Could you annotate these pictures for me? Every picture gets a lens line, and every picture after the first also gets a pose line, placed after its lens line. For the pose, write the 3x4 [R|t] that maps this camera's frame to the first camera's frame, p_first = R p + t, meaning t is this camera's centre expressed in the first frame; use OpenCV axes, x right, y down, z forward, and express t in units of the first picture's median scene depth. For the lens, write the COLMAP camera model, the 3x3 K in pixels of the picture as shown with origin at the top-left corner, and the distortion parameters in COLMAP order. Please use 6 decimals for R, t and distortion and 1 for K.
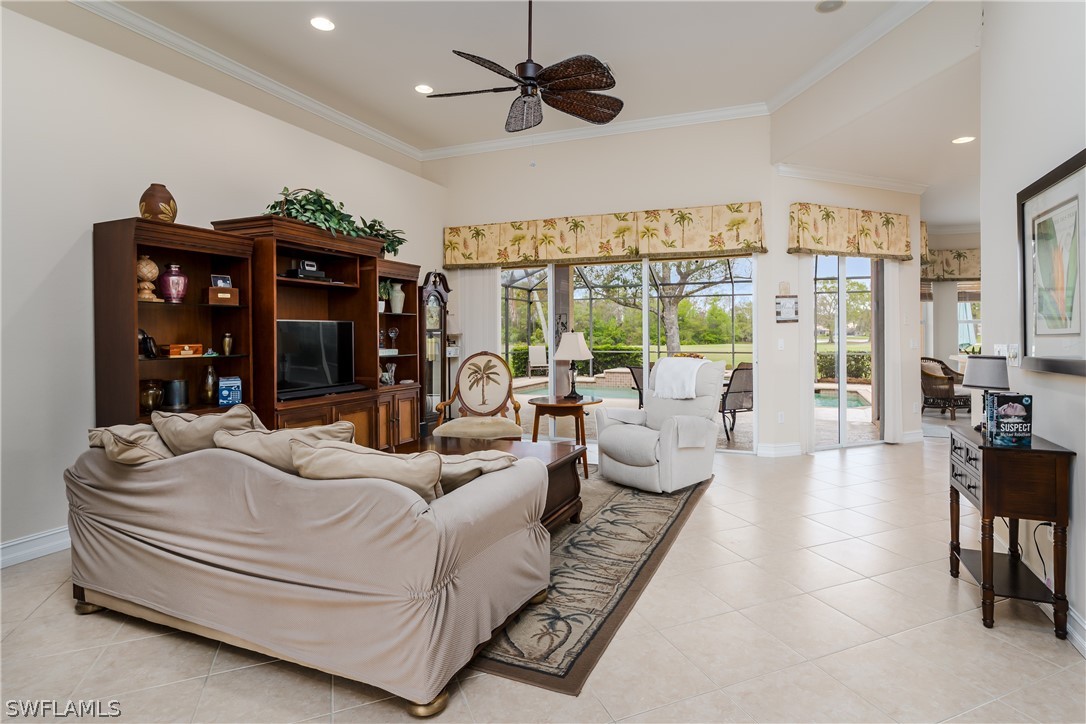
lens RADIAL K [[558.1, 0, 580.9], [0, 558.1, 336.9], [0, 0, 1]] dist [-0.000191, -0.000235]
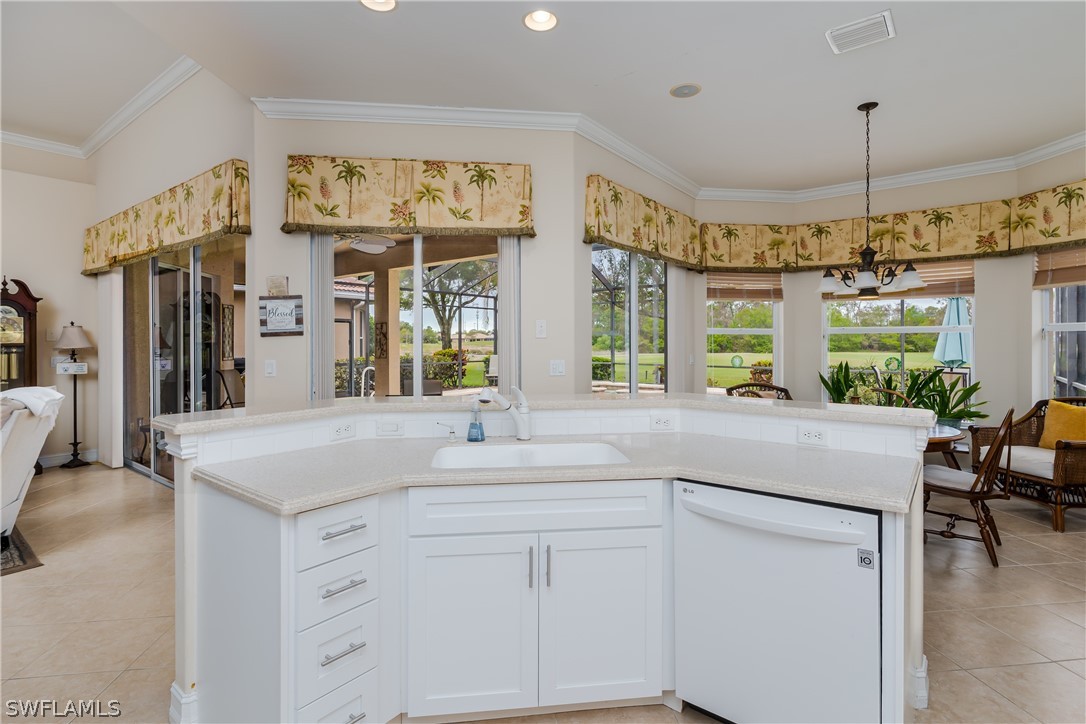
lens RADIAL K [[528.4, 0, 545.2], [0, 528.4, 339.2], [0, 0, 1]] dist [0.000111, 0.000299]
pose [[0.954245, 0.001010, -0.299025, 1.182970], [-0.003449, 0.999965, -0.007629, -0.024134], [0.299006, 0.008312, 0.954215, 0.664283]]
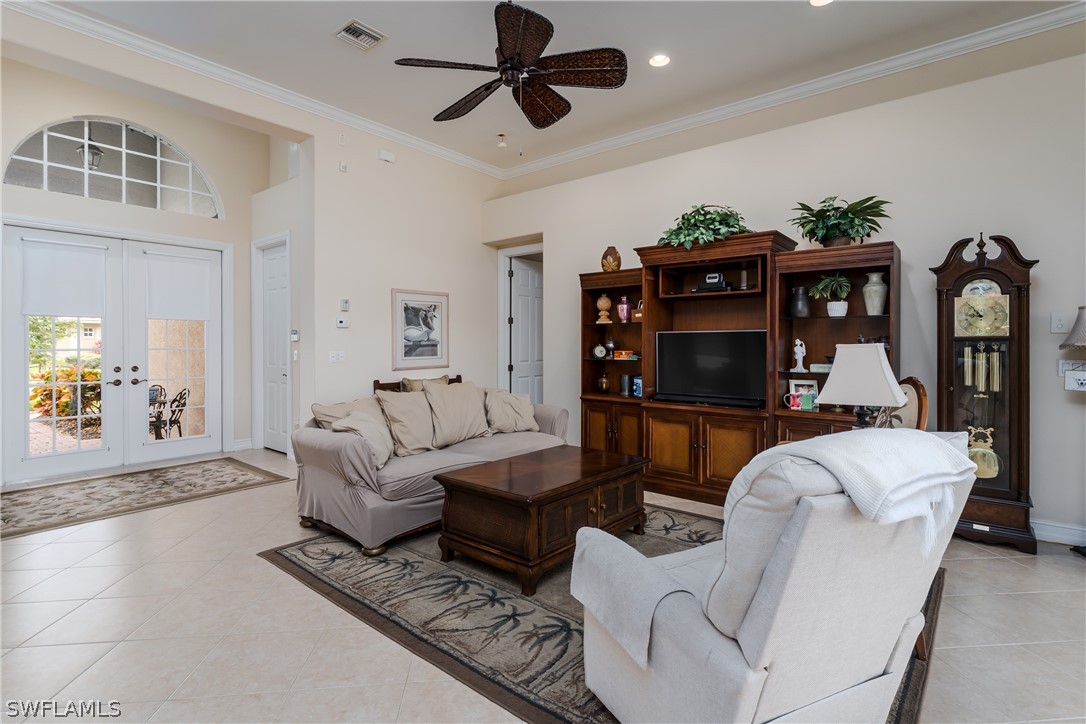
lens RADIAL K [[533.9, 0, 547.4], [0, 533.9, 346.4], [0, 0, 1]] dist [-0.001587, -0.000728]
pose [[-0.317118, 0.009760, -0.948336, 0.586973], [-0.004069, 0.999924, 0.011652, -0.011898], [0.948377, 0.007554, -0.317055, 1.095902]]
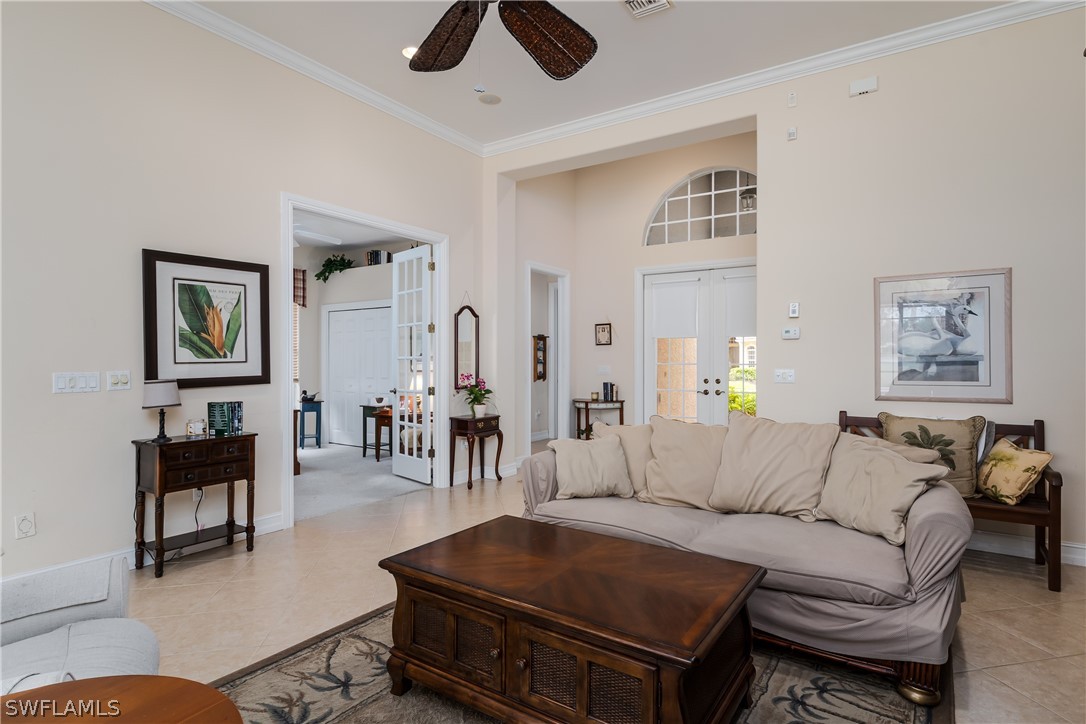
lens RADIAL K [[553.9, 0, 571.9], [0, 553.9, 361.2], [0, 0, 1]] dist [0.000155, 0.000072]
pose [[-0.978852, 0.001910, 0.204561, -0.261480], [0.003814, 0.999953, 0.008913, -0.009441], [-0.204535, 0.009505, -0.978813, 1.328290]]
